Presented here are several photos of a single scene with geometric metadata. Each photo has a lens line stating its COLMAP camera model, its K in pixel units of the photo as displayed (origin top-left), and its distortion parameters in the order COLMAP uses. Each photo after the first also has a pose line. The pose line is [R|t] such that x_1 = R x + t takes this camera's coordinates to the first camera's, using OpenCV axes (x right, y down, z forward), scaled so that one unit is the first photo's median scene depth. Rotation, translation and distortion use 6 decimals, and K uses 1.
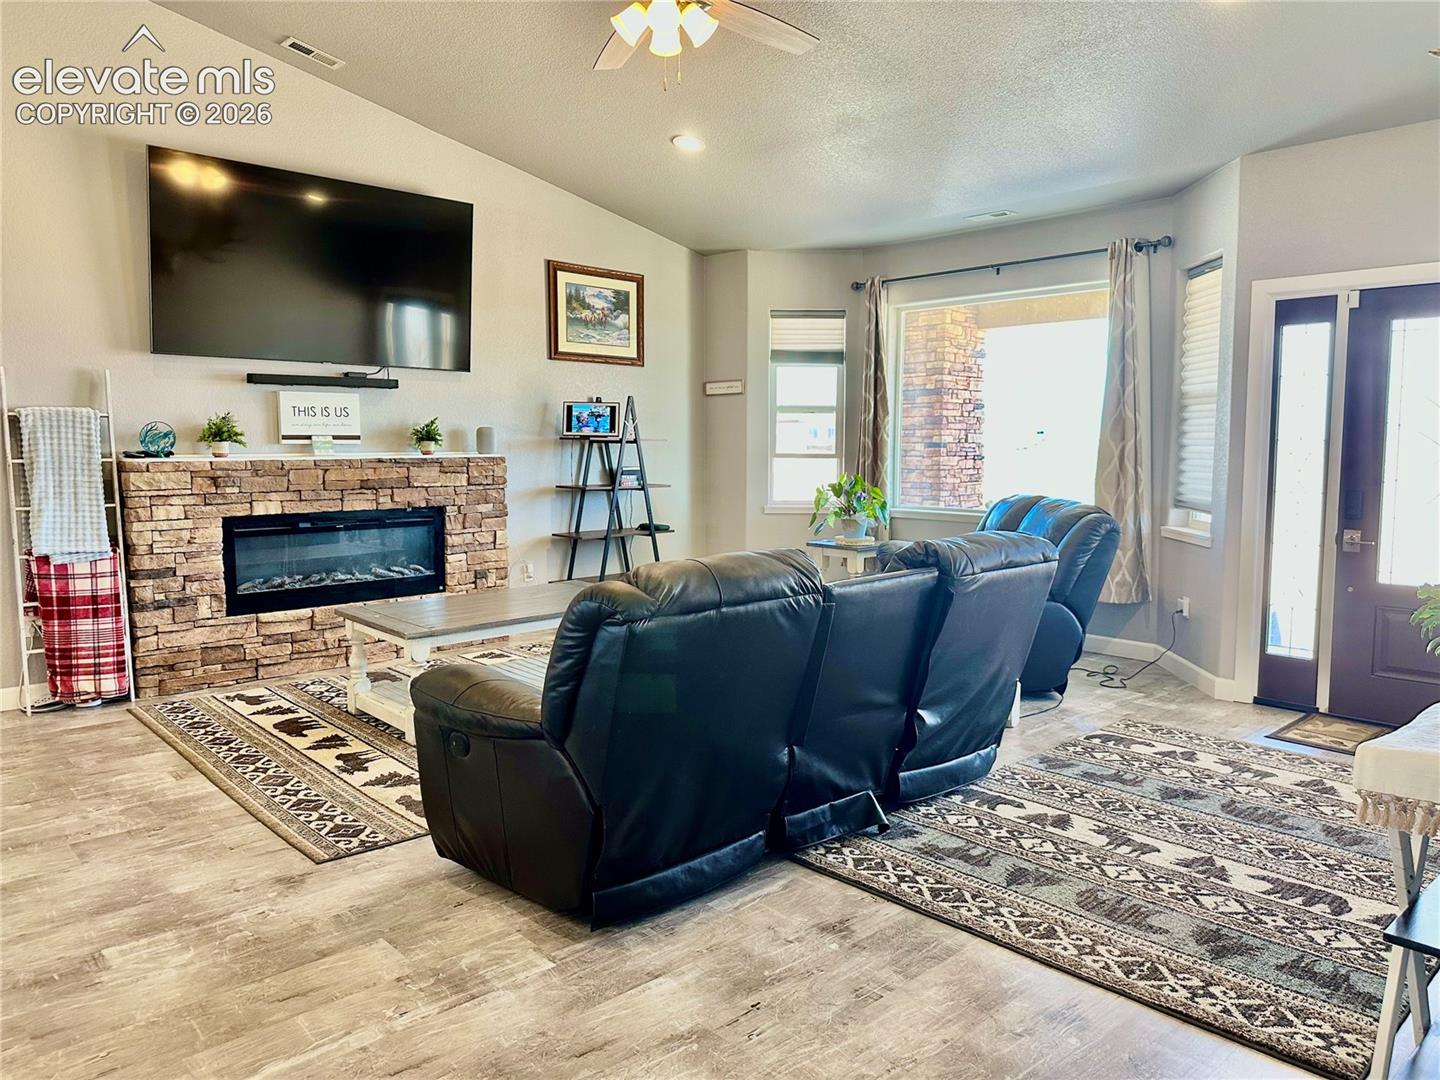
lens RADIAL K [[1008.6, 0, 748.9], [0, 1008.6, 533.6], [0, 0, 1]] dist [0.036514, -0.044740]
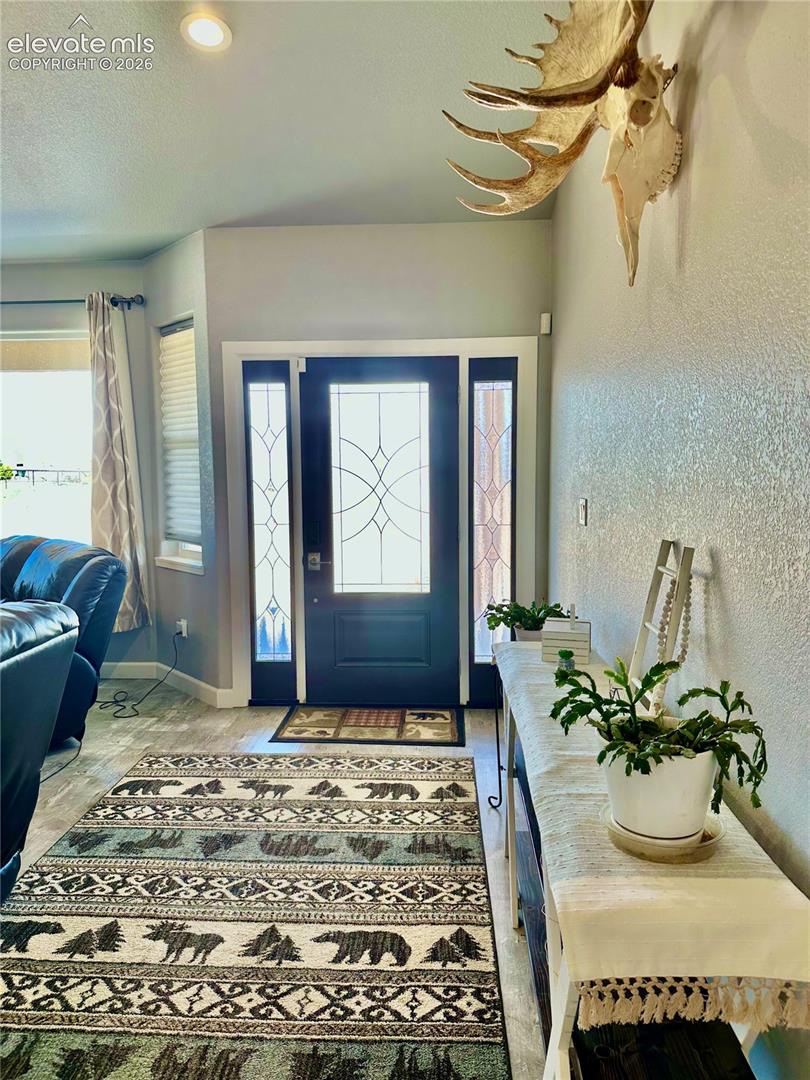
lens RADIAL K [[756.4, 0, 398.1], [0, 756.4, 529.8], [0, 0, 1]] dist [0.036514, -0.044740]
pose [[0.736824, -0.065191, 0.672935, 0.055745], [0.072354, 0.997228, 0.017384, -0.039844], [-0.672202, 0.035880, 0.739498, 0.253255]]
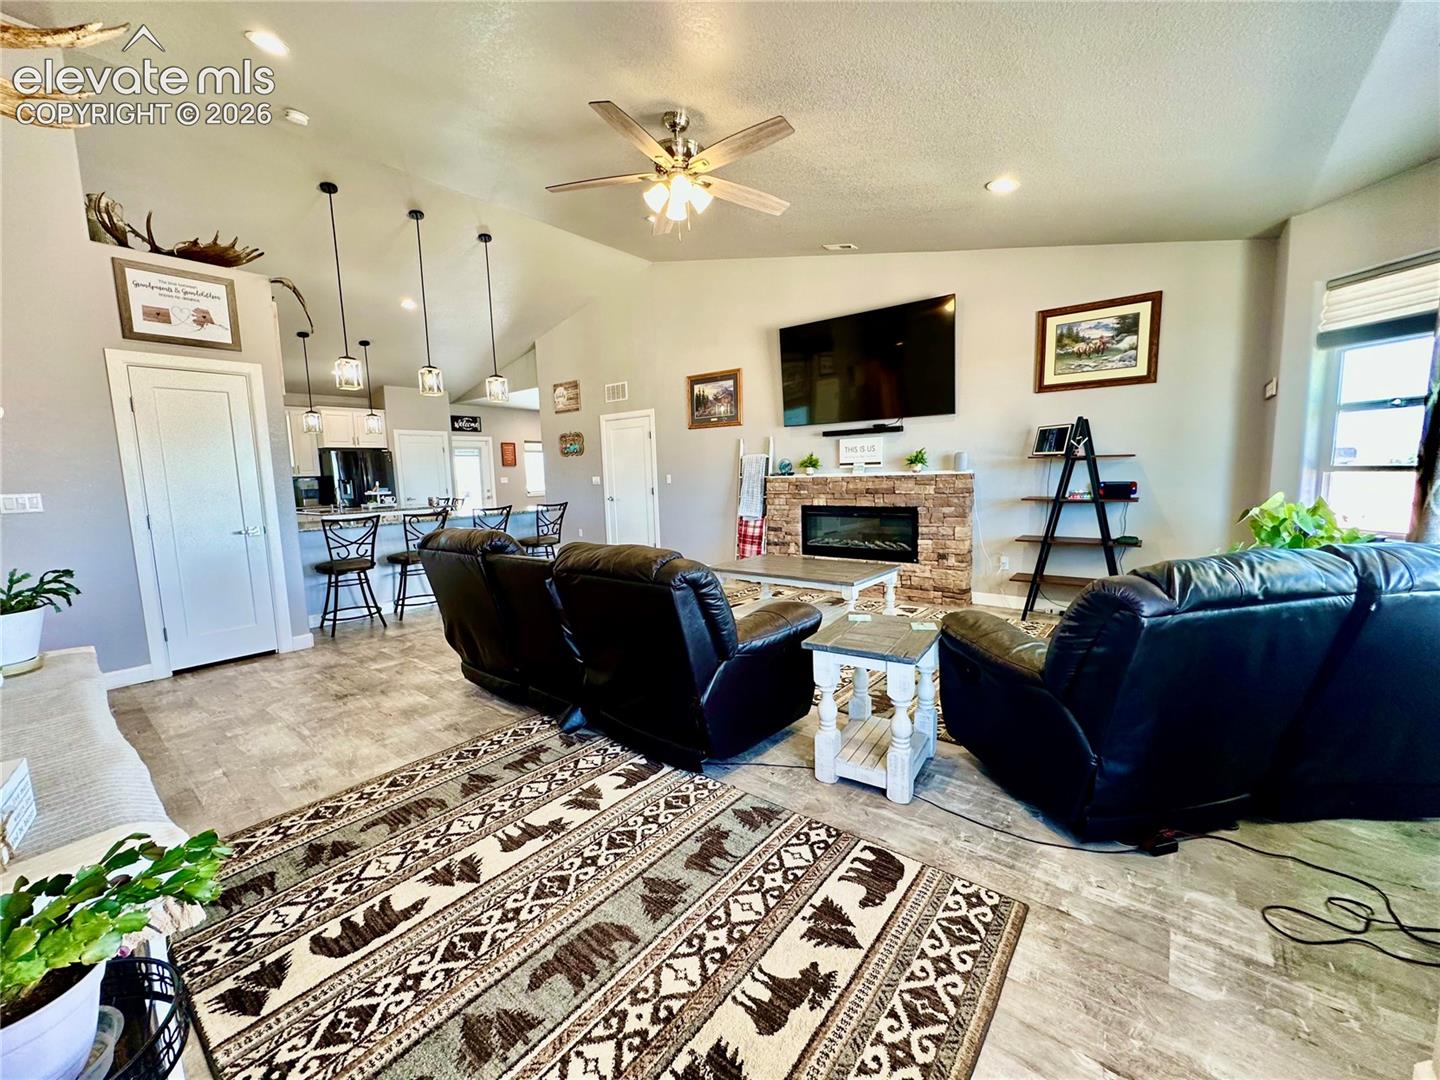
lens RADIAL K [[576.6, 0, 713.1], [0, 576.6, 546.3], [0, 0, 1]] dist [-0.002808, 0.000315]
pose [[0.121665, 0.120469, -0.985233, 0.677280], [-0.064752, 0.991456, 0.113233, -0.060615], [0.990457, 0.050019, 0.128427, 0.769530]]
